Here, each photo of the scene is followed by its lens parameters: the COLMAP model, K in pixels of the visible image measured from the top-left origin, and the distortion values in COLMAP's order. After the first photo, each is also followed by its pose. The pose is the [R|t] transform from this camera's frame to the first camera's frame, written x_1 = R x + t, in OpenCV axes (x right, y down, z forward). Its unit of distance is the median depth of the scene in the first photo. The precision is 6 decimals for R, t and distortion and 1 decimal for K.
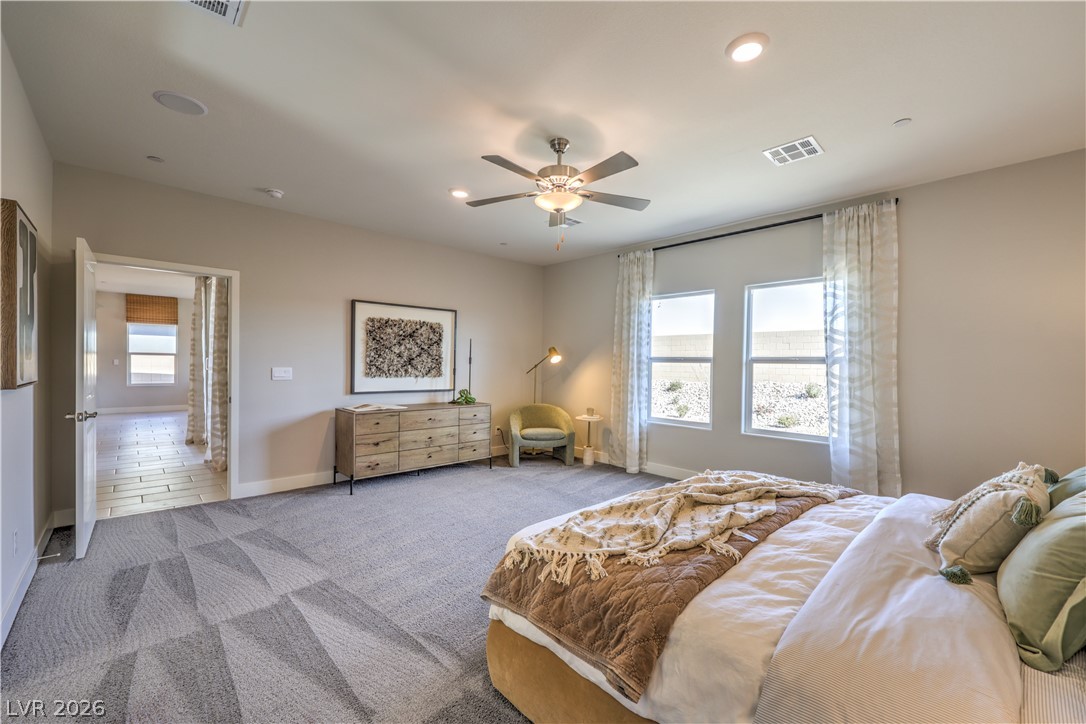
lens RADIAL K [[437.3, 0, 547.1], [0, 437.3, 368.4], [0, 0, 1]] dist [-0.005381, 0.001216]
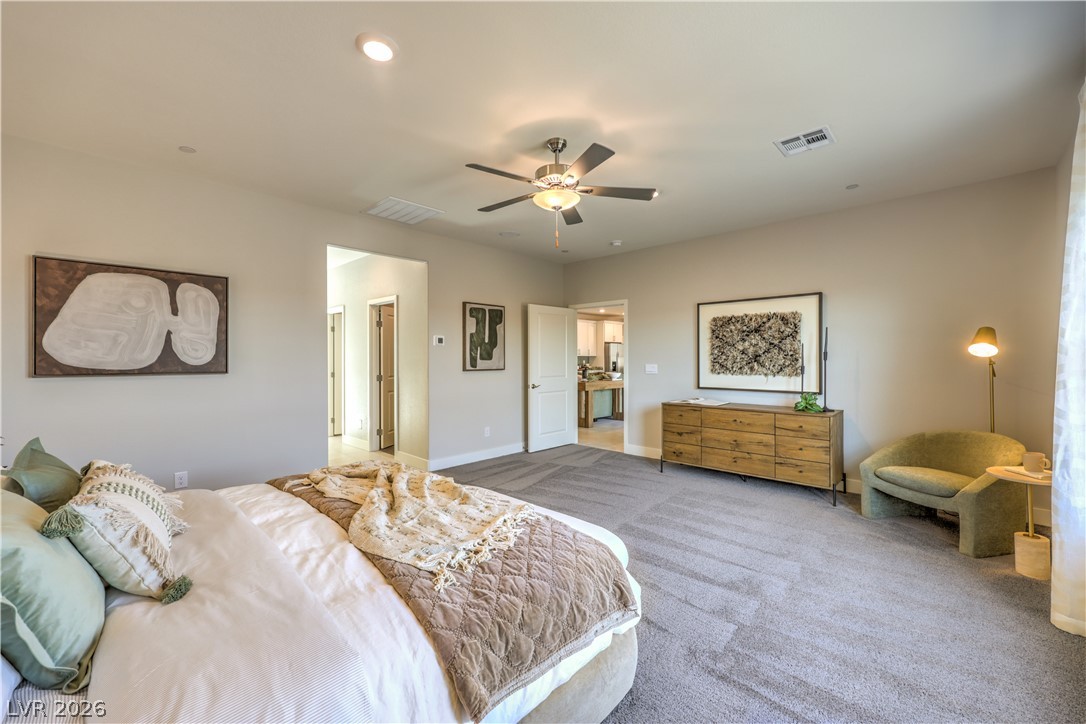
lens RADIAL K [[437.3, 0, 549.0], [0, 437.3, 358.2], [0, 0, 1]] dist [-0.005381, 0.001216]
pose [[0.074059, -0.012484, -0.997176, 0.584040], [-0.005010, 0.999904, -0.012890, -0.002063], [0.997241, 0.005950, 0.073989, 0.498952]]
